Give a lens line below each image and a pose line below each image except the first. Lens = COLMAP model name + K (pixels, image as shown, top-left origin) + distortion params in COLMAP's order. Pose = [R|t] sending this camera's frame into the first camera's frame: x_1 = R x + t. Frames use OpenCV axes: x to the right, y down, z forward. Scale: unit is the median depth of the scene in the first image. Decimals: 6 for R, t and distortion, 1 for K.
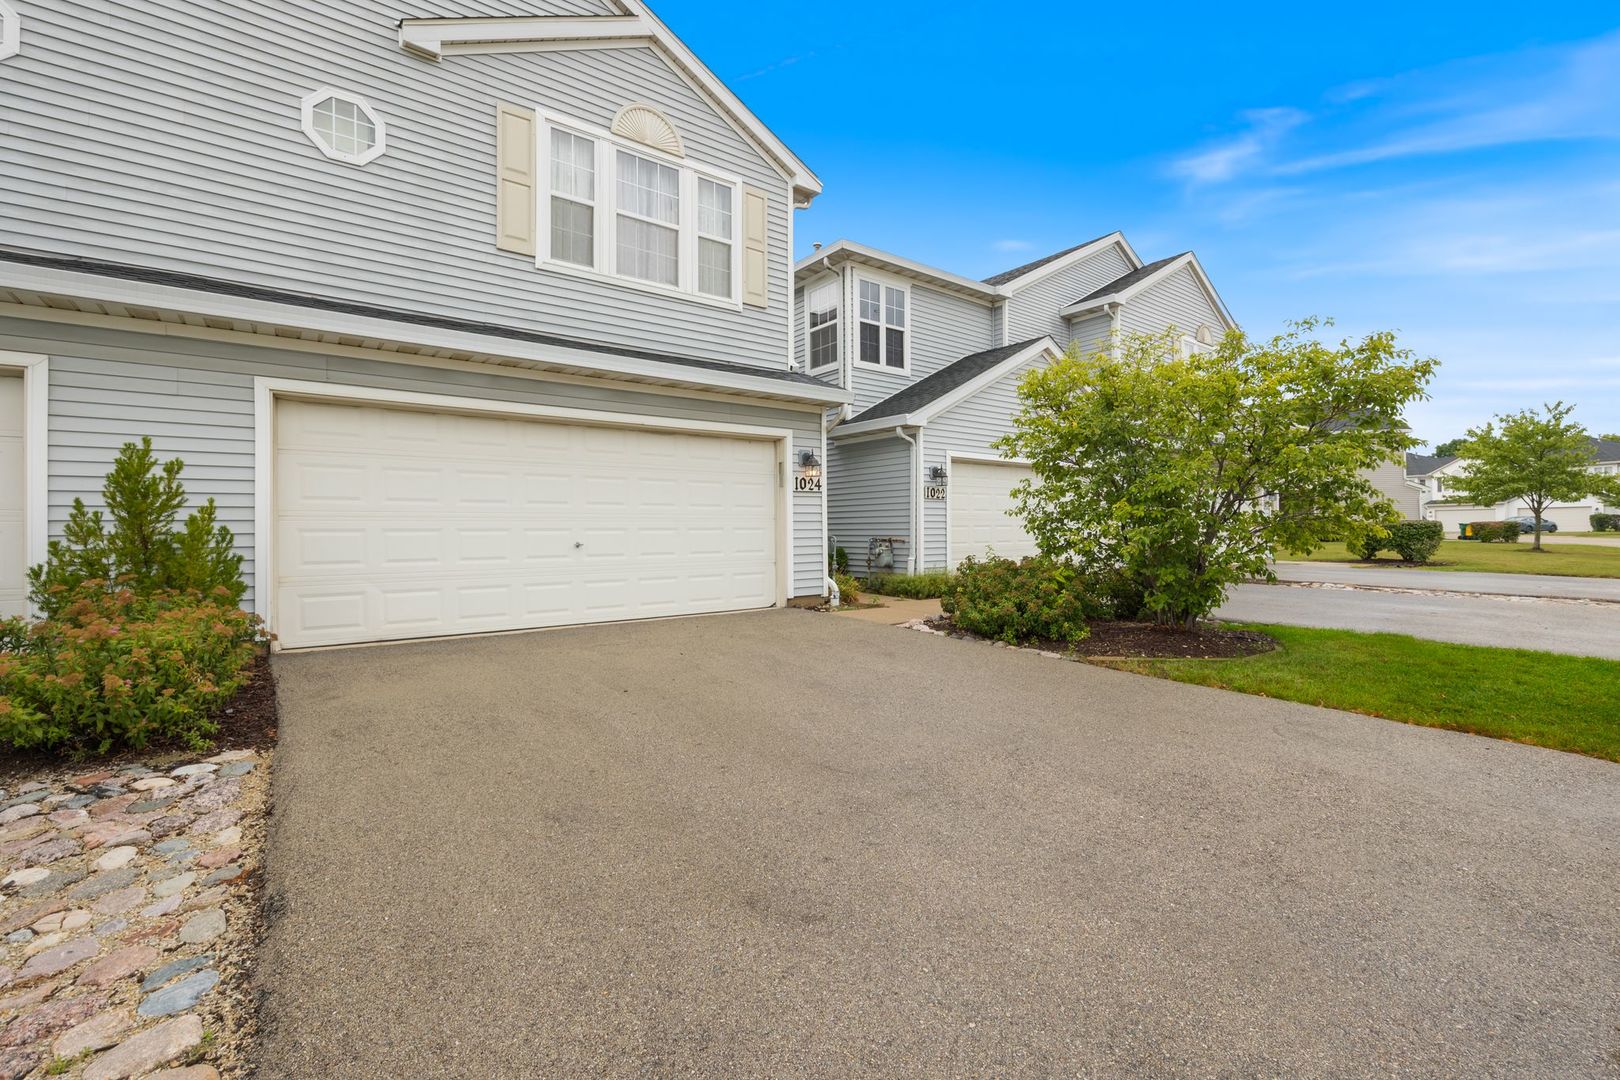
lens RADIAL K [[657.5, 0, 804.3], [0, 657.5, 534.7], [0, 0, 1]] dist [0.000027, -0.000280]
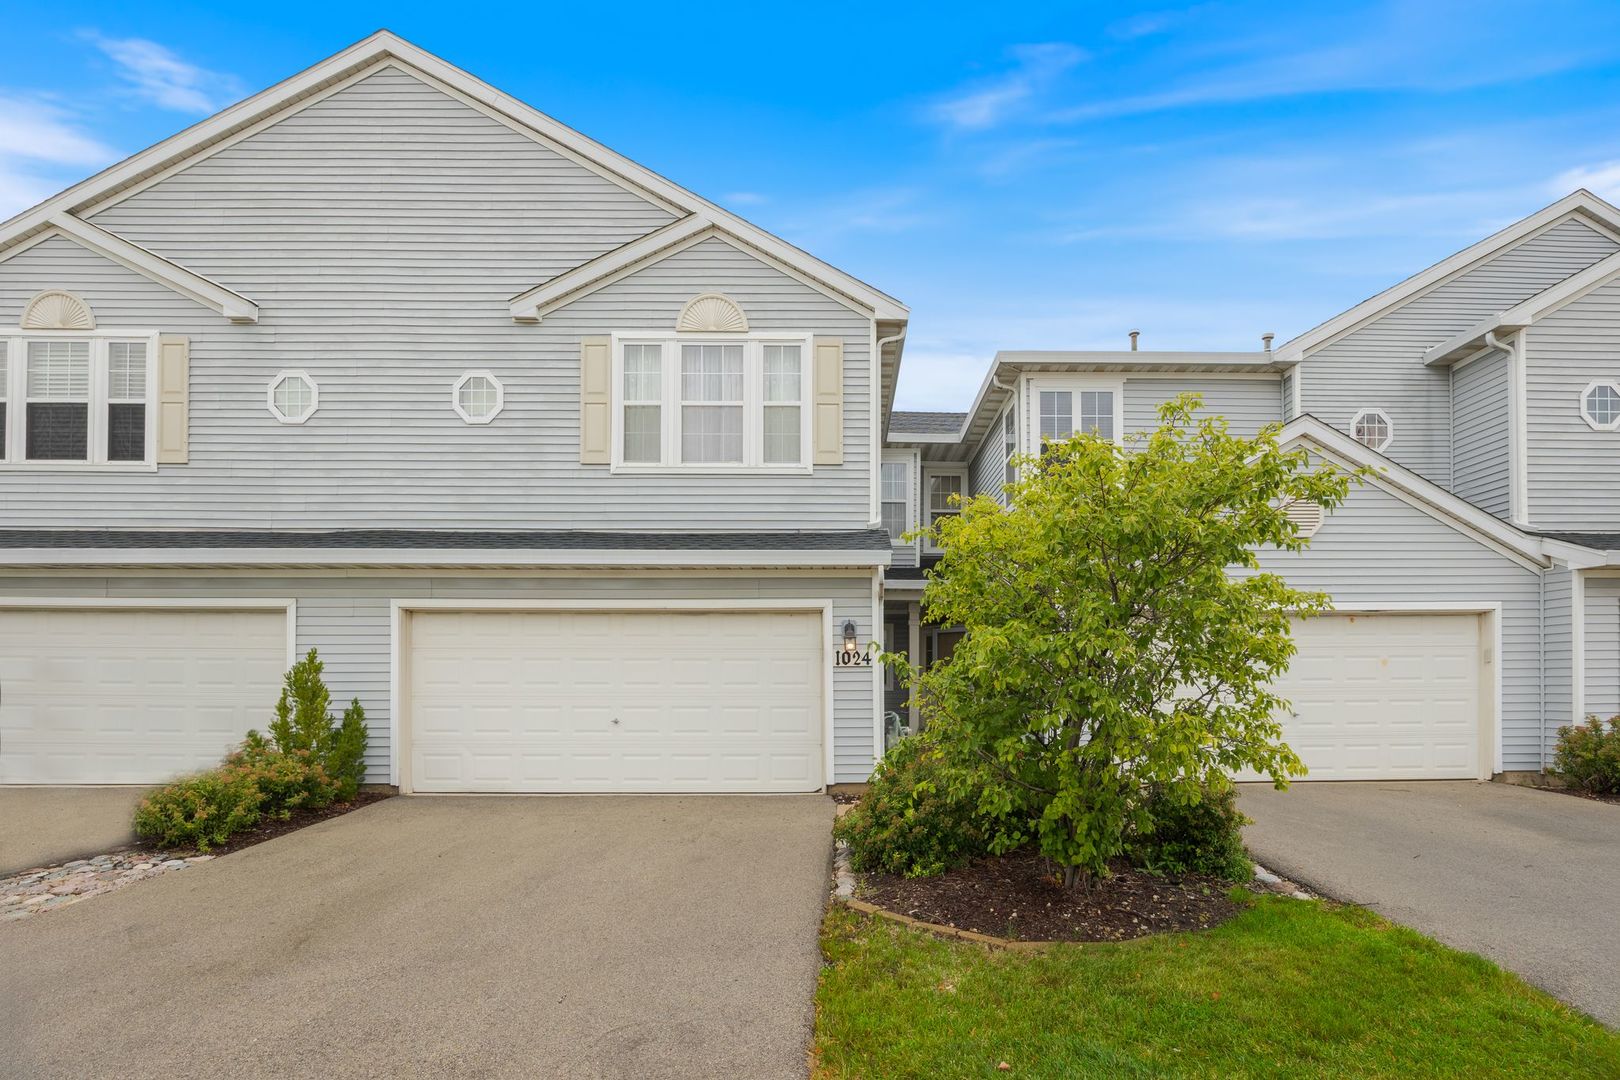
lens RADIAL K [[746.5, 0, 813.4], [0, 746.5, 687.5], [0, 0, 1]] dist [-0.003509, -0.000707]
pose [[0.809913, 0.005499, -0.586524, 0.584713], [-0.008655, 0.999959, -0.002576, -0.035746], [0.586486, 0.007163, 0.809927, 0.157459]]
